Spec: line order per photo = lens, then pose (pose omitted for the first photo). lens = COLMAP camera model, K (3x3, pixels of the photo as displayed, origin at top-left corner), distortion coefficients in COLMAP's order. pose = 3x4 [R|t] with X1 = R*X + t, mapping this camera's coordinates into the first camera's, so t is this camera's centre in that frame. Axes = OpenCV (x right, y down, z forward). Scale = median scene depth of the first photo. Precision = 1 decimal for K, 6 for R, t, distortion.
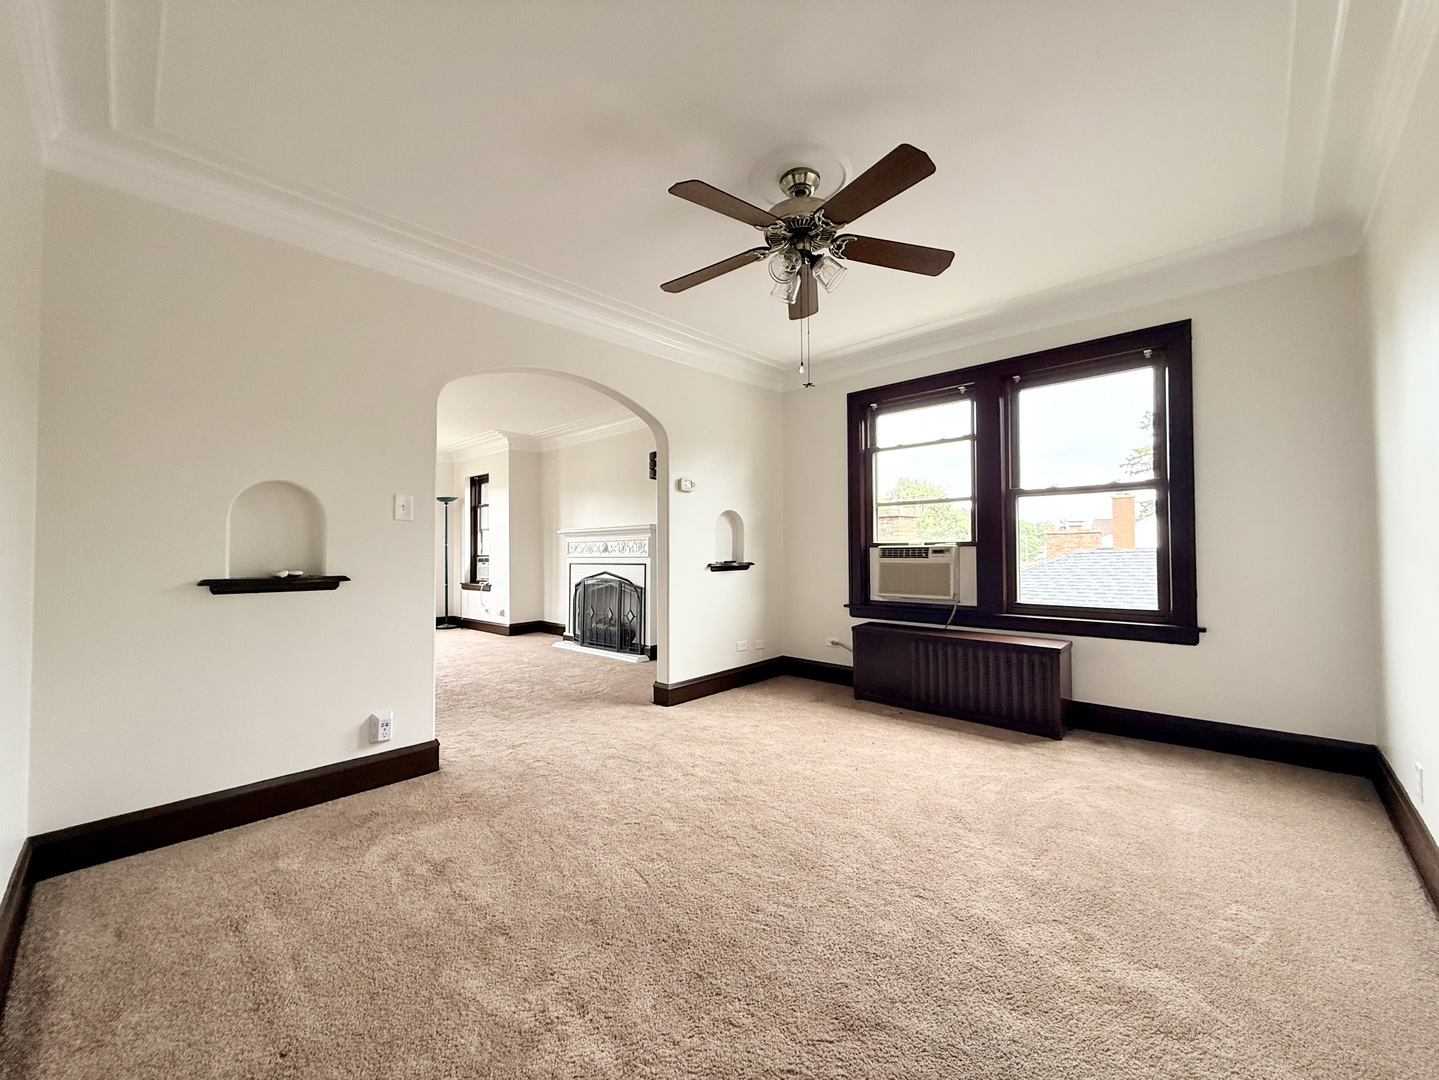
lens RADIAL K [[573.0, 0, 716.4], [0, 573.0, 540.6], [0, 0, 1]] dist [-0.002685, -0.000232]
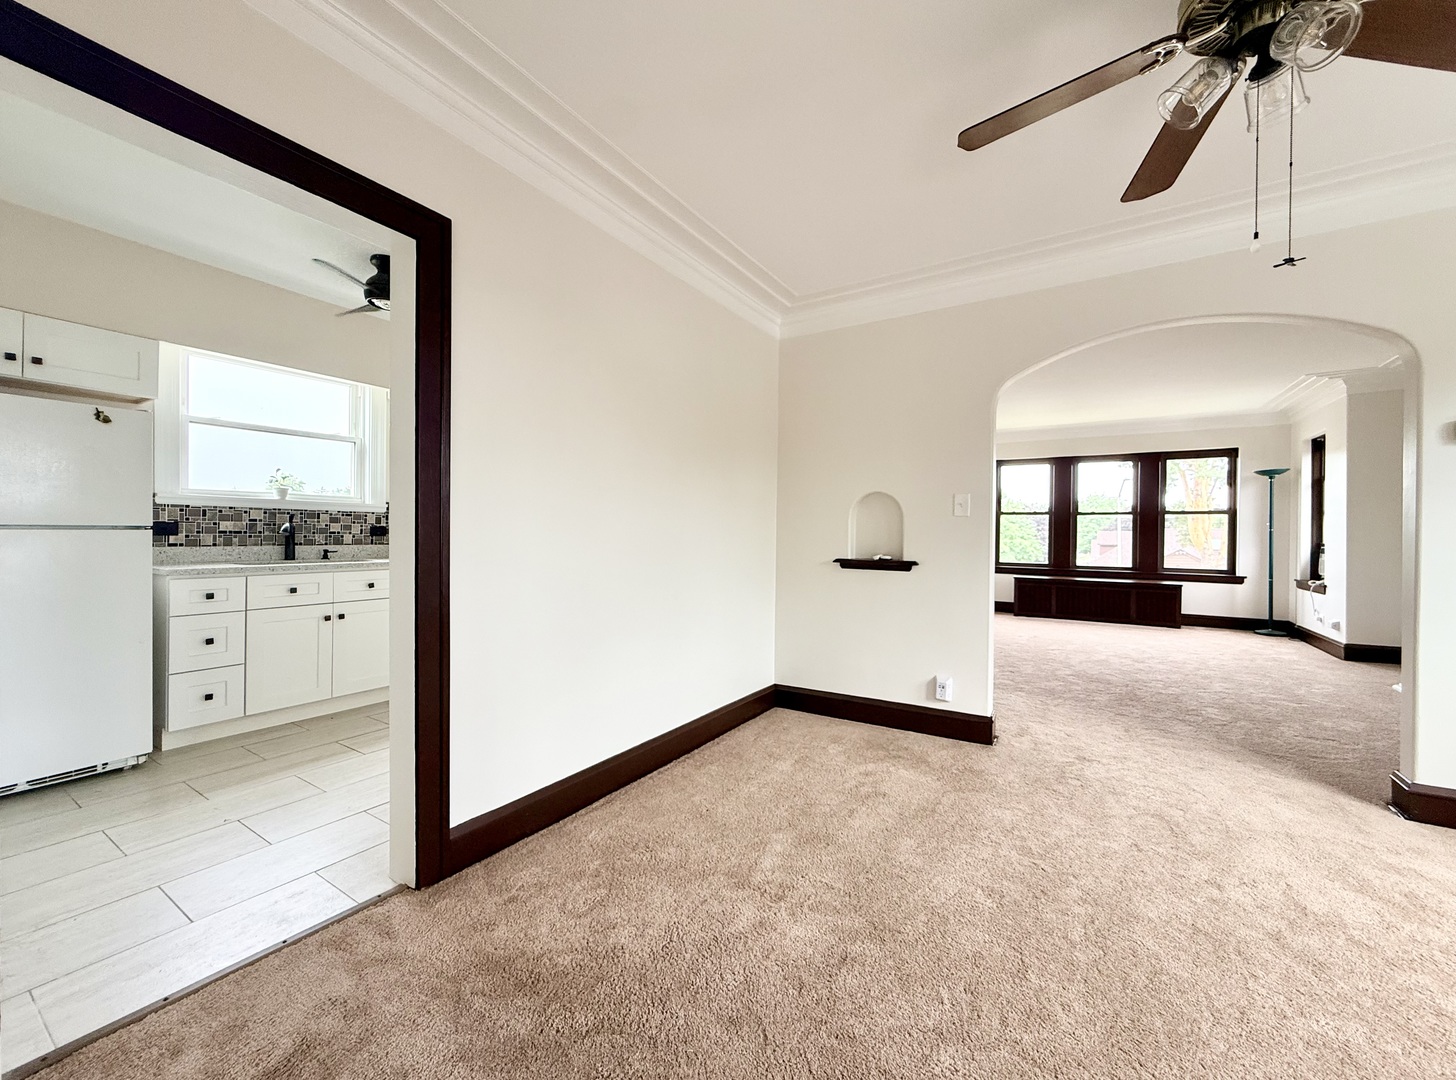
lens RADIAL K [[579.8, 0, 727.3], [0, 579.8, 534.7], [0, 0, 1]] dist [-0.002685, -0.000232]
pose [[0.195203, 0.014127, -0.980661, 0.233893], [0.011139, 0.999800, 0.016620, -0.010632], [0.980700, -0.014167, 0.195006, 0.143103]]
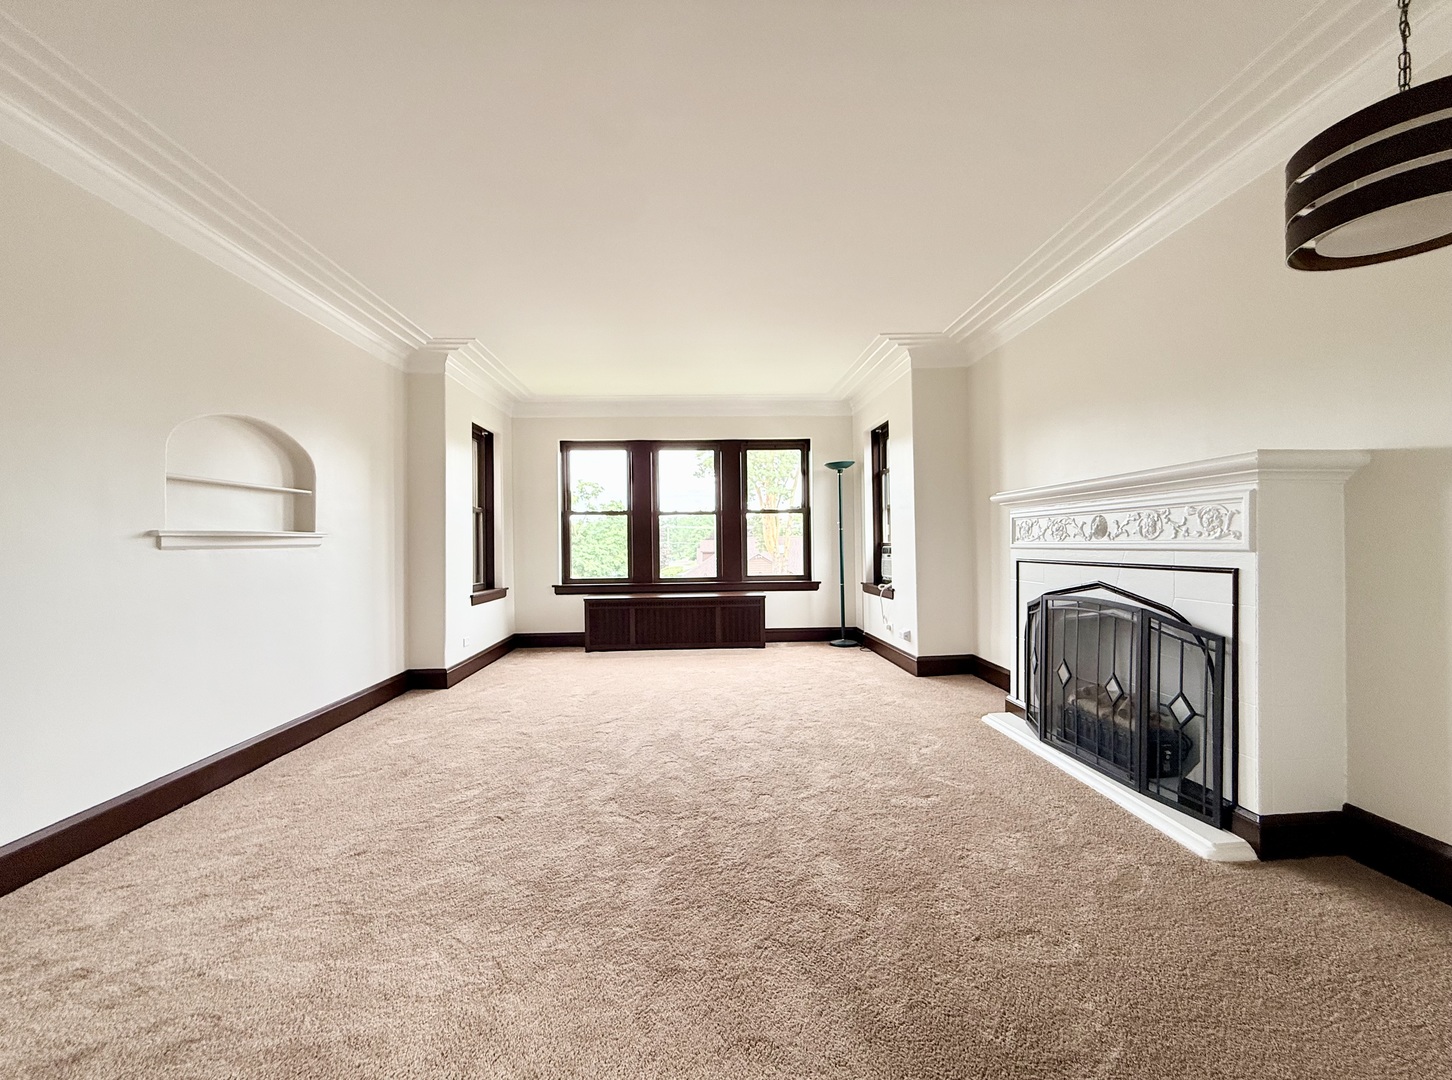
lens RADIAL K [[578.2, 0, 724.6], [0, 578.2, 546.3], [0, 0, 1]] dist [-0.002685, -0.000232]
pose [[0.719776, -0.001745, -0.694204, -0.101439], [0.026578, 0.999333, 0.025045, 0.009498], [0.693697, -0.036477, 0.719342, 0.522040]]
